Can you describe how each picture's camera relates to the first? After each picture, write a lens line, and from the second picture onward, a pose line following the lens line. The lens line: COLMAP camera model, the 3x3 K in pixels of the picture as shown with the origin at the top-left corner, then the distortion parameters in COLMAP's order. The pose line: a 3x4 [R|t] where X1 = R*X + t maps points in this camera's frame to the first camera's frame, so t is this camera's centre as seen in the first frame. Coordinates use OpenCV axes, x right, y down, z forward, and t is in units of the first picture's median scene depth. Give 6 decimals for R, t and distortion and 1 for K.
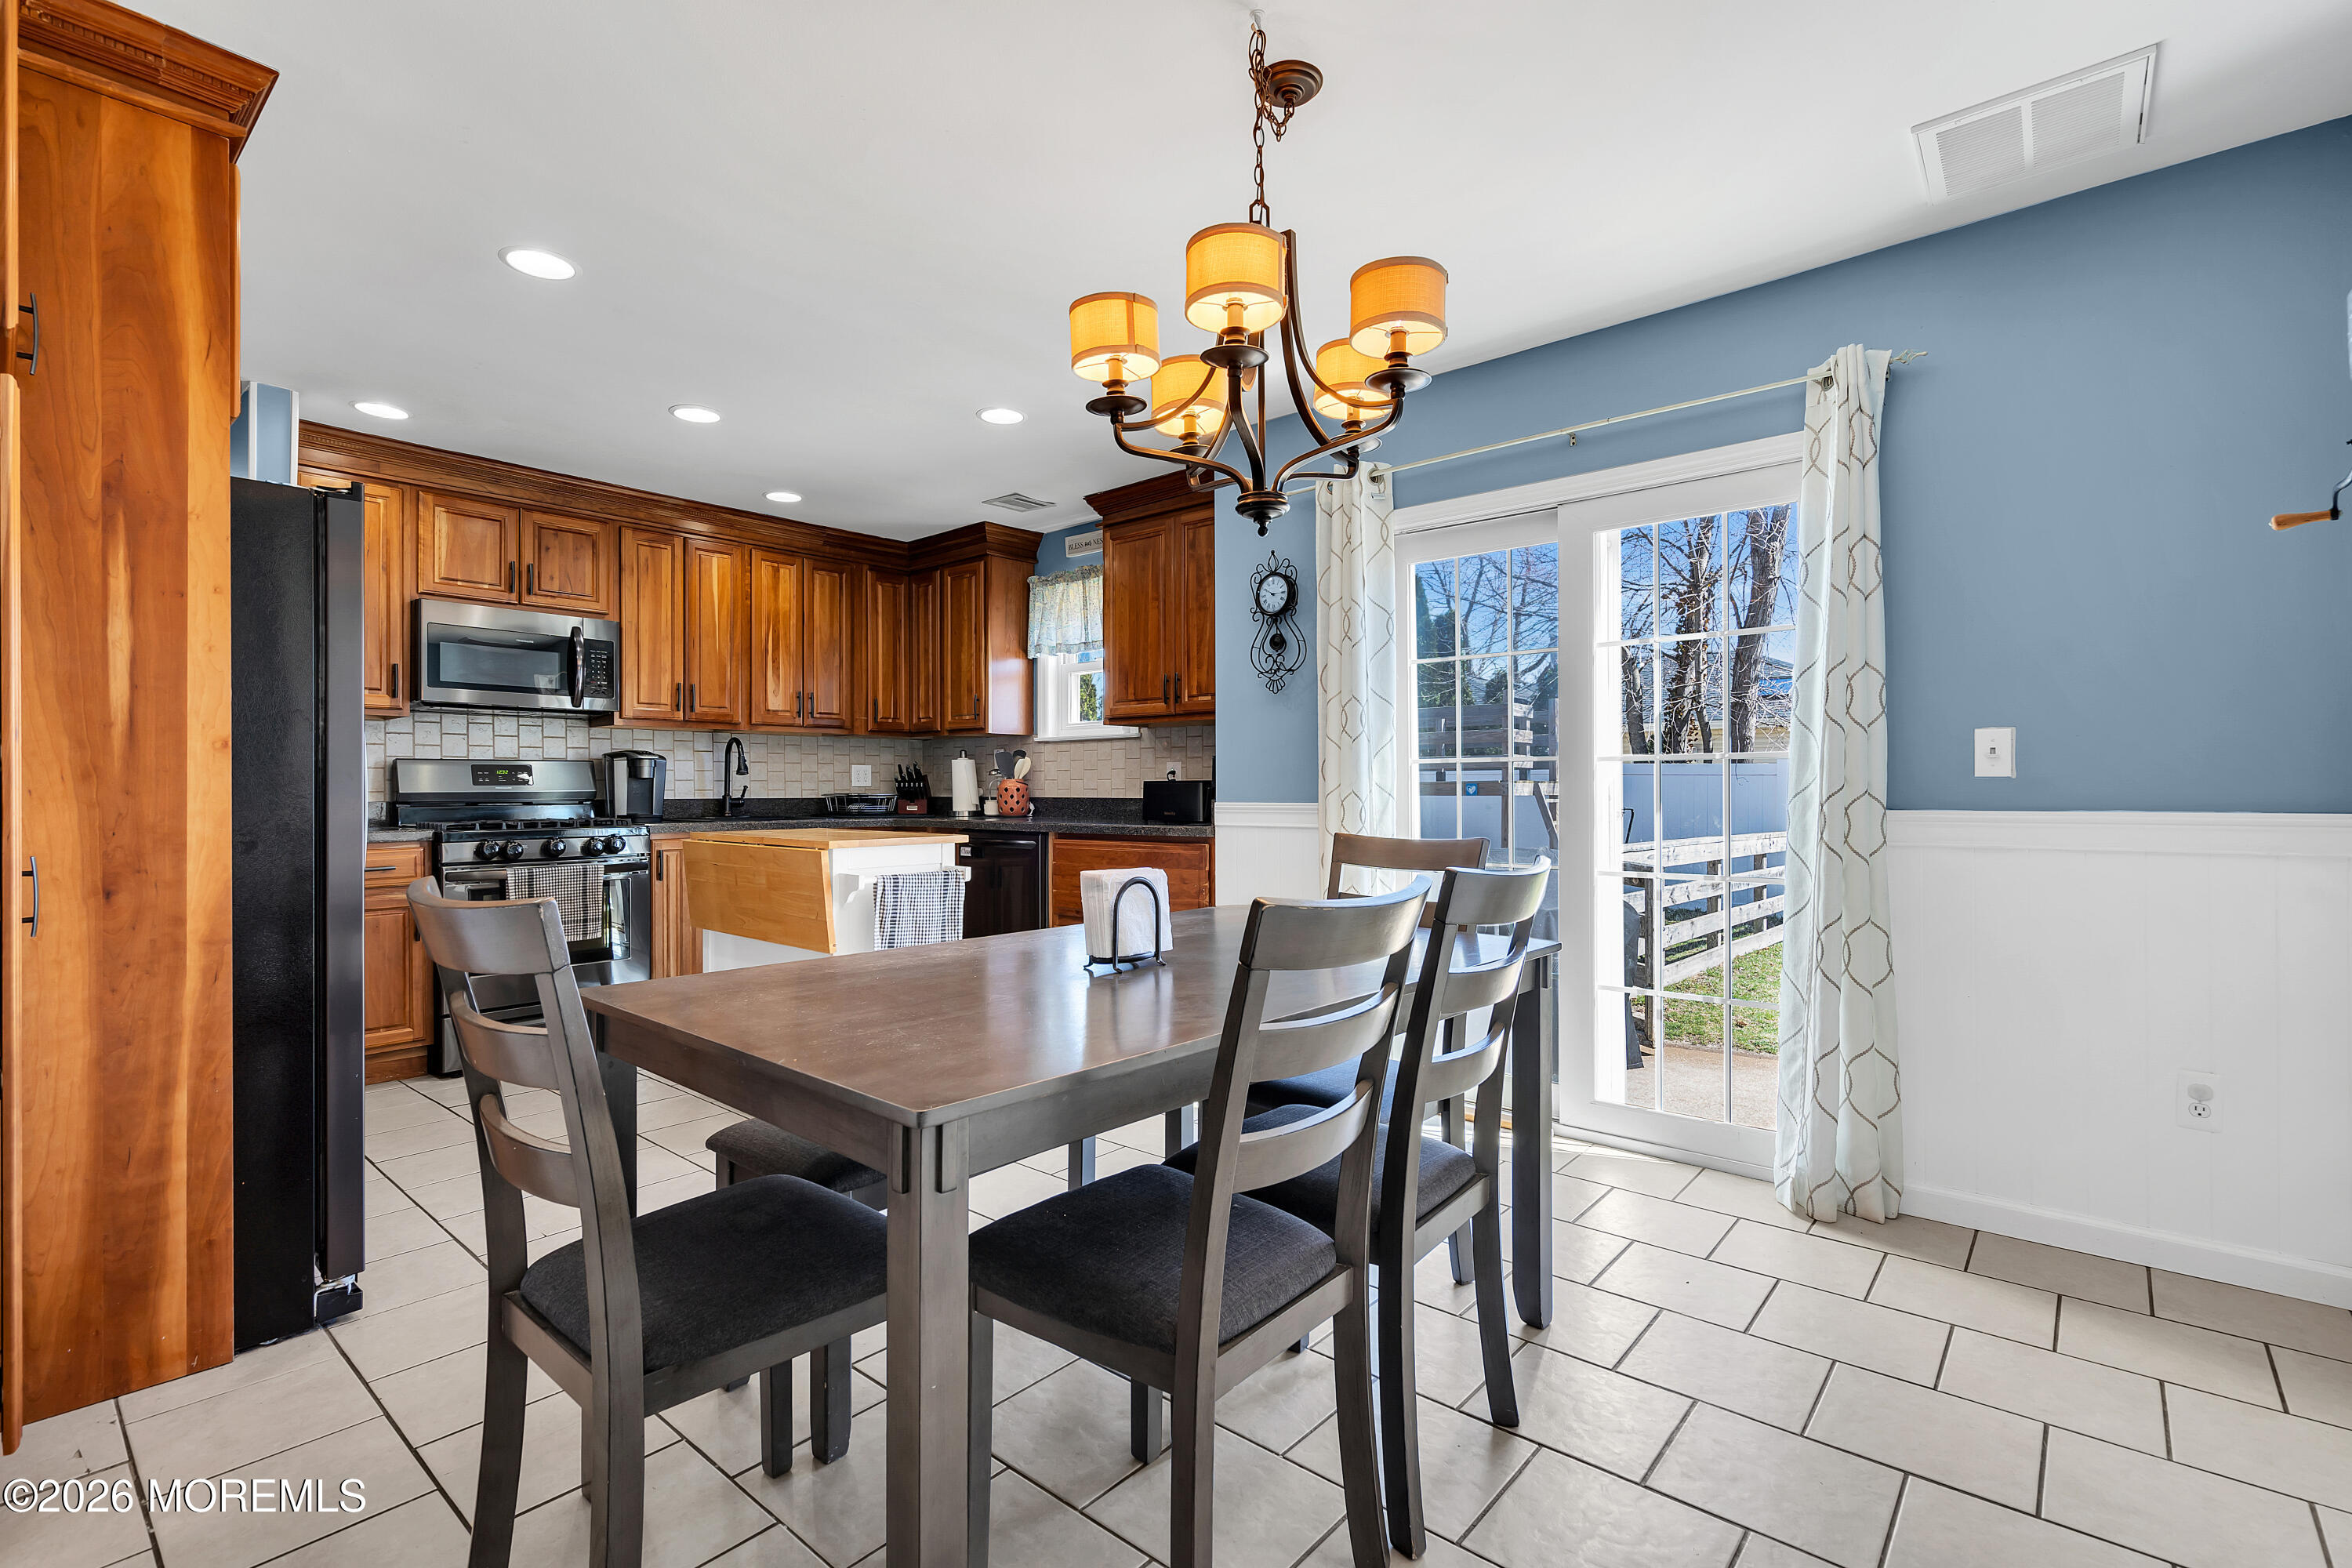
lens RADIAL K [[1061.8, 0, 1168.3], [0, 1061.8, 787.8], [0, 0, 1]] dist [-0.002618, 0.000547]
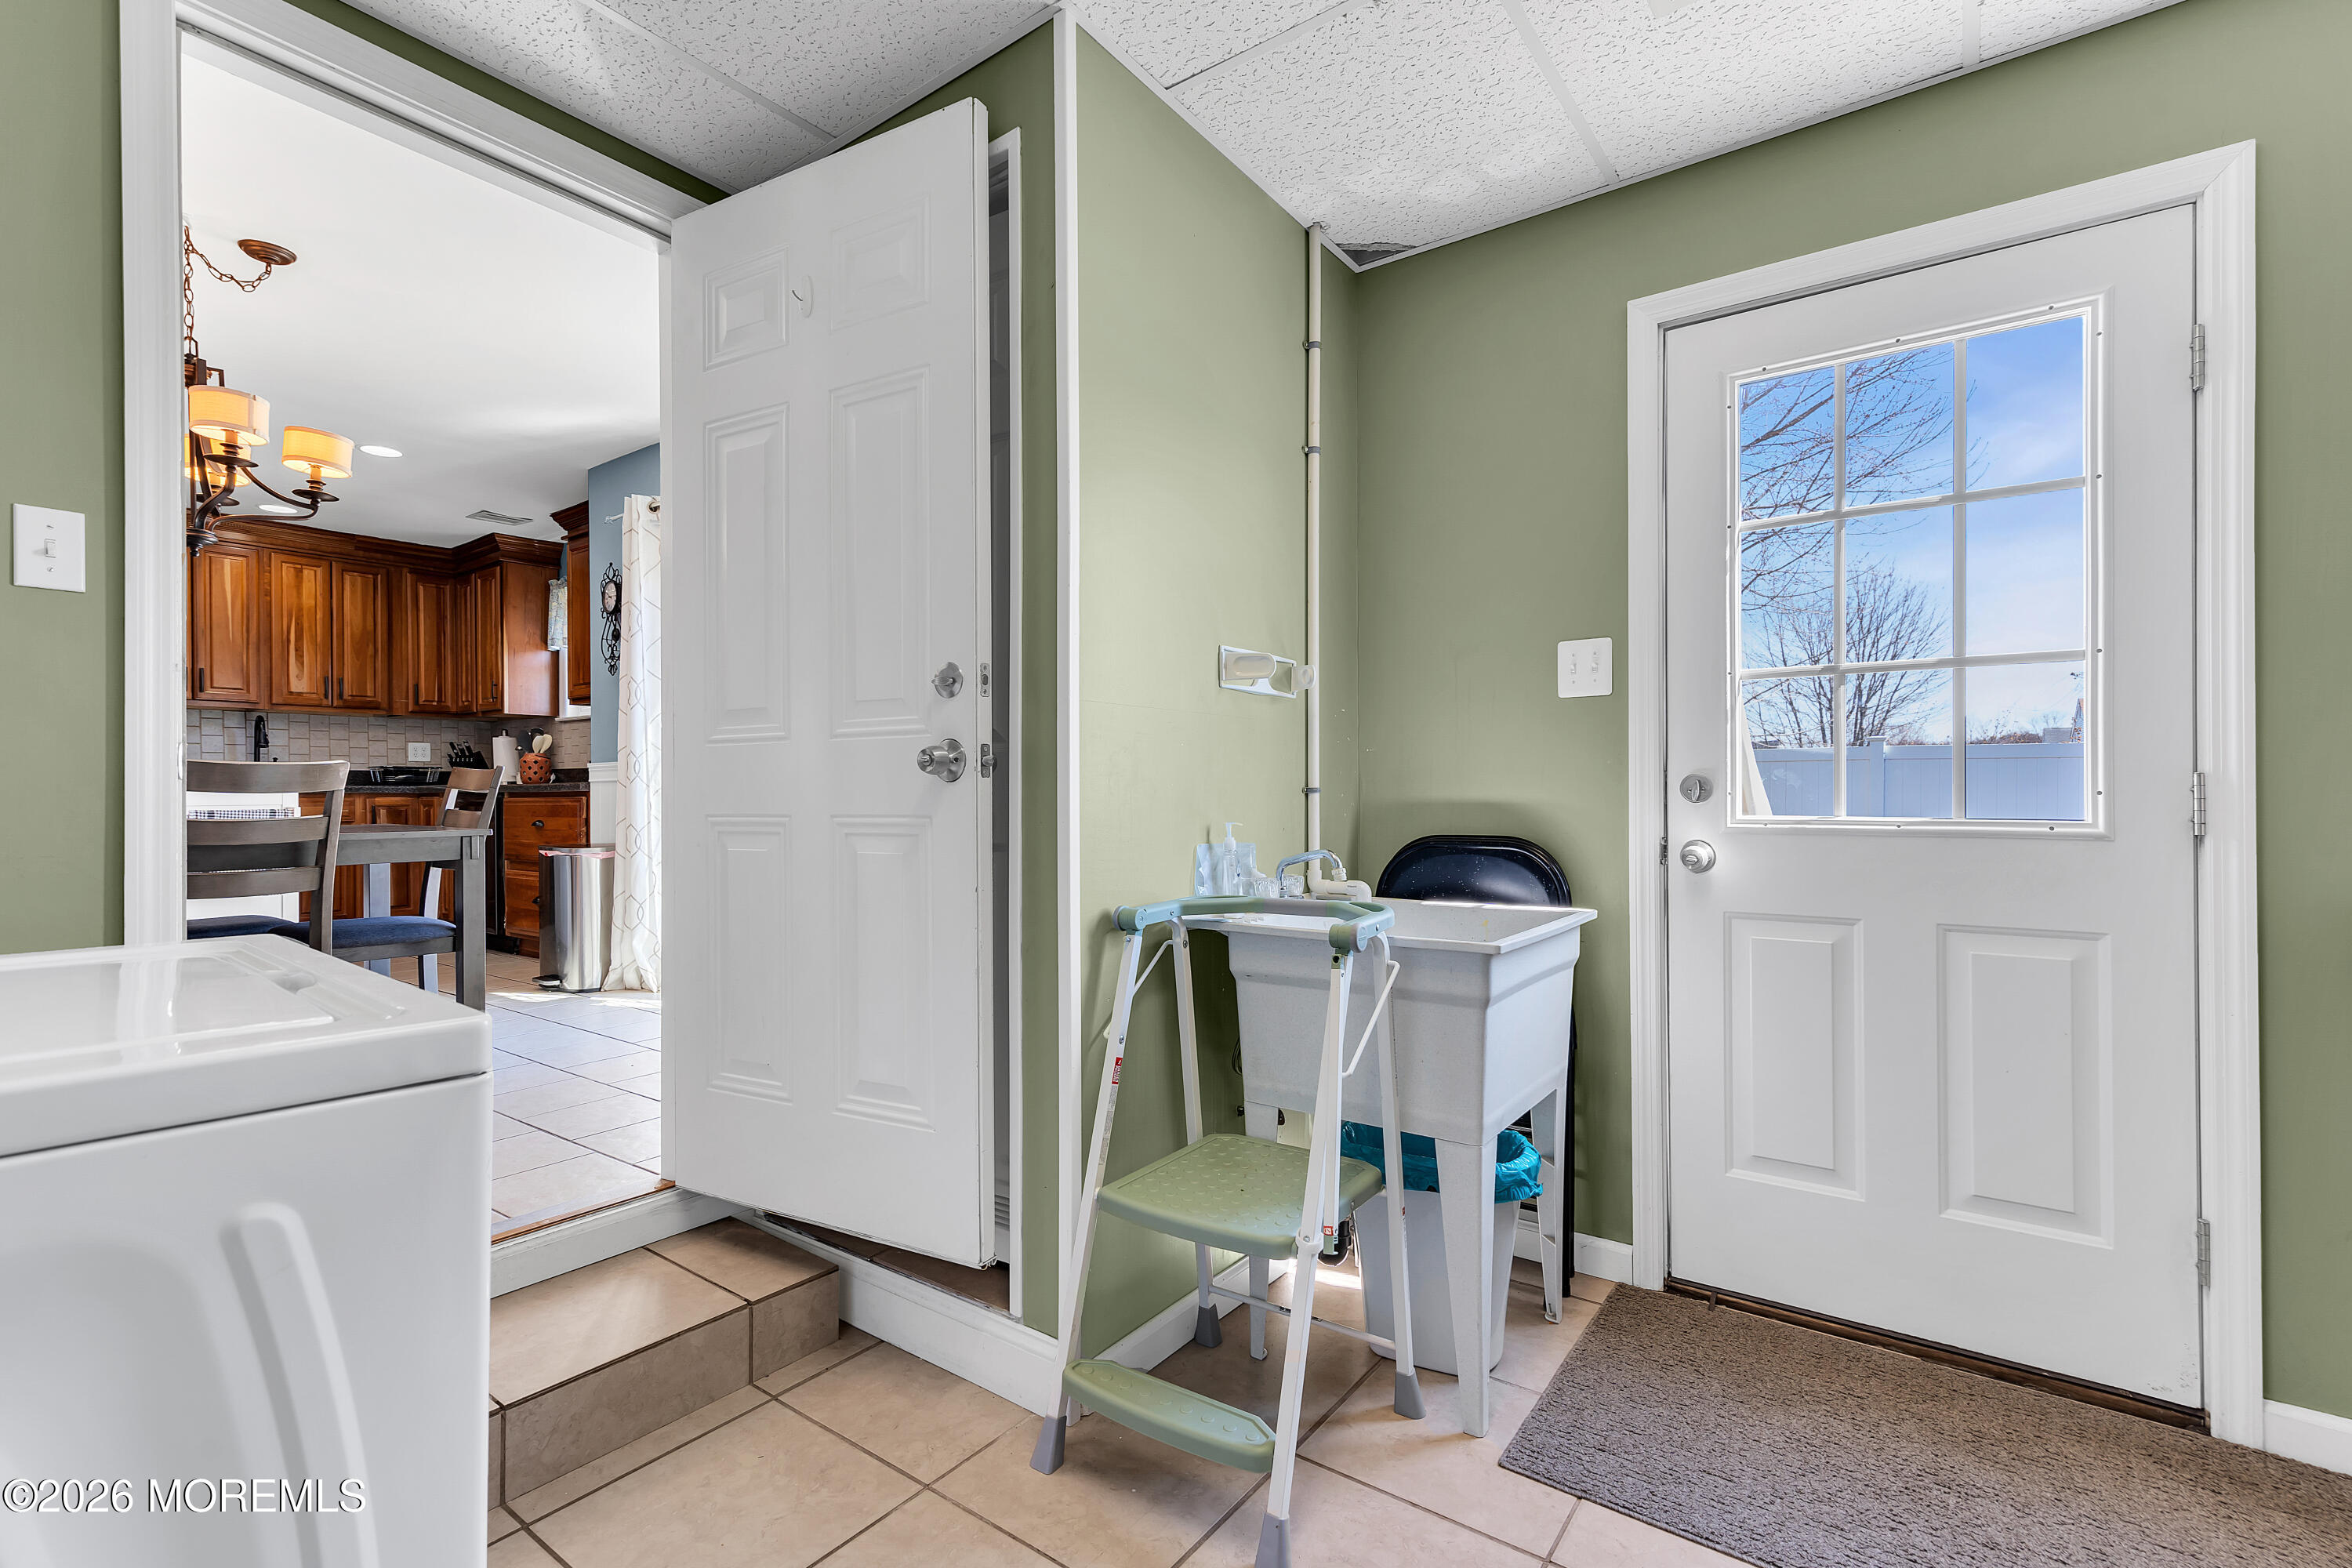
lens RADIAL K [[1048.8, 0, 1176.1], [0, 1048.8, 792.1], [0, 0, 1]] dist [-0.000586, 0.000149]
pose [[0.995978, -0.003483, 0.089536, 0.598555], [0.003482, 0.999994, 0.000170, 0.048590], [-0.089536, 0.000143, 0.995984, -0.281086]]
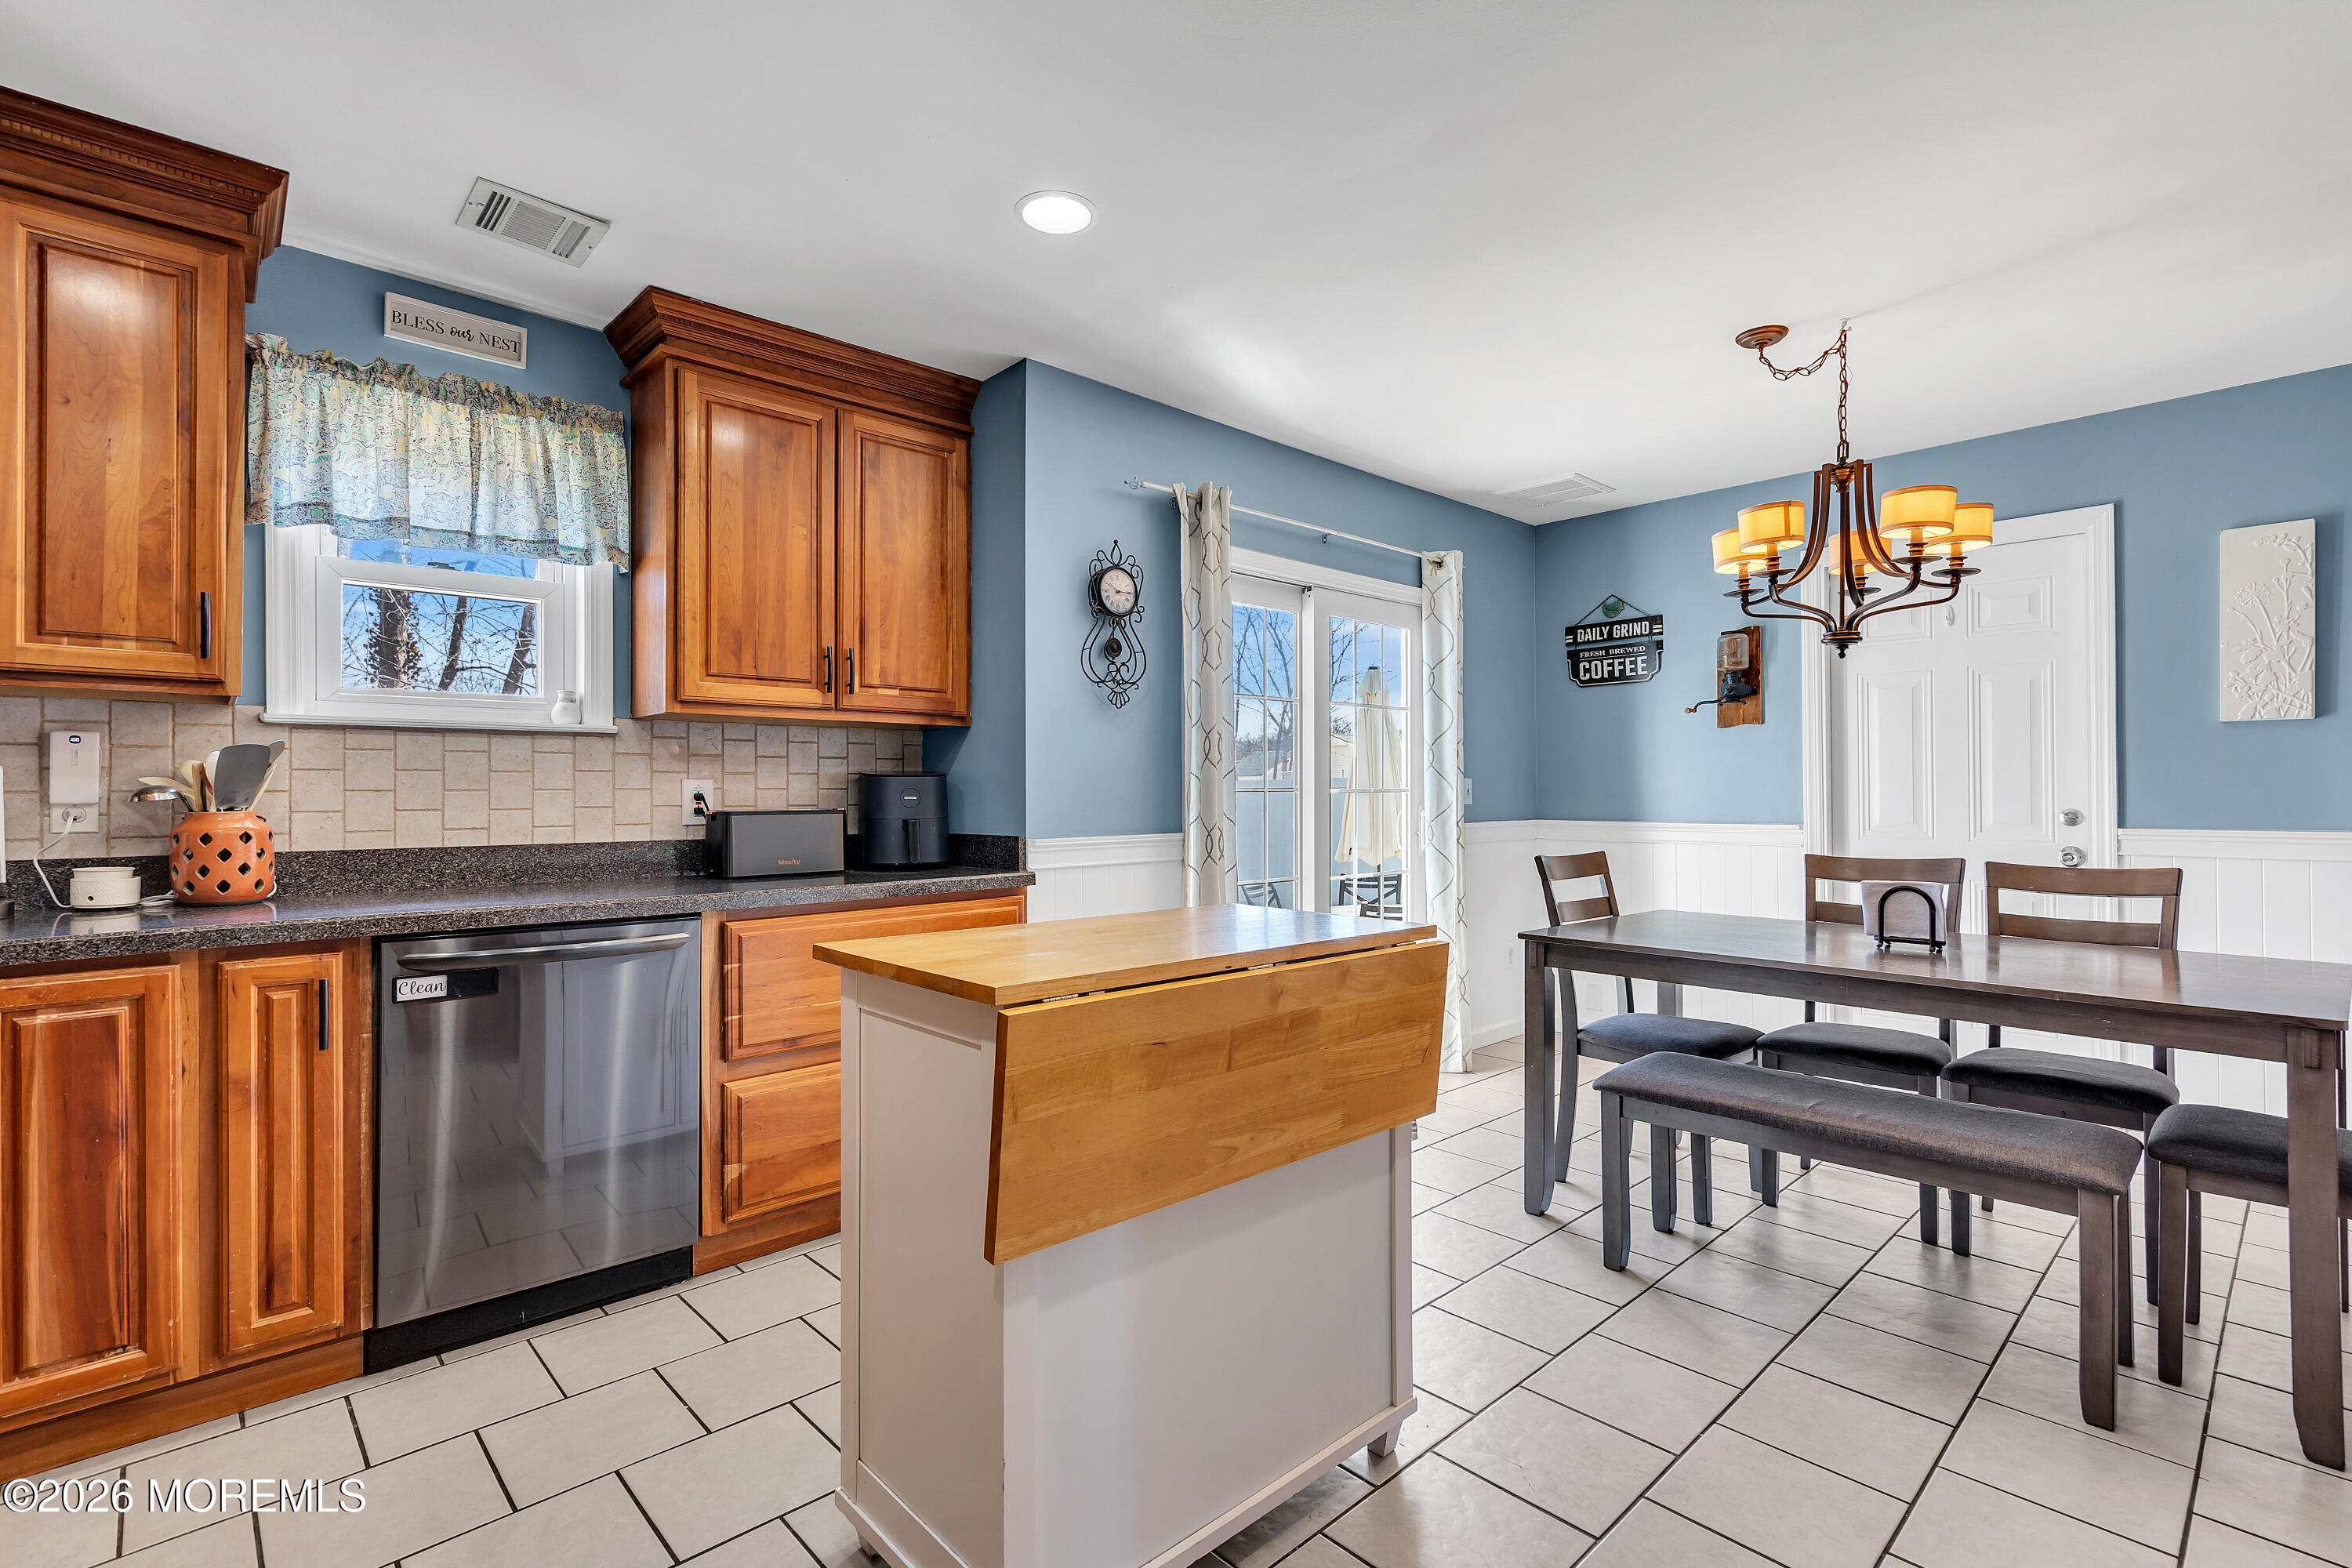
lens RADIAL K [[1066.5, 0, 1166.9], [0, 1066.5, 783.5], [0, 0, 1]] dist [0.002793, 0.000566]
pose [[0.104626, 0.007235, 0.994485, -0.664248], [0.002625, 0.999968, -0.007551, -0.019559], [-0.994508, 0.003401, 0.104604, 0.776329]]
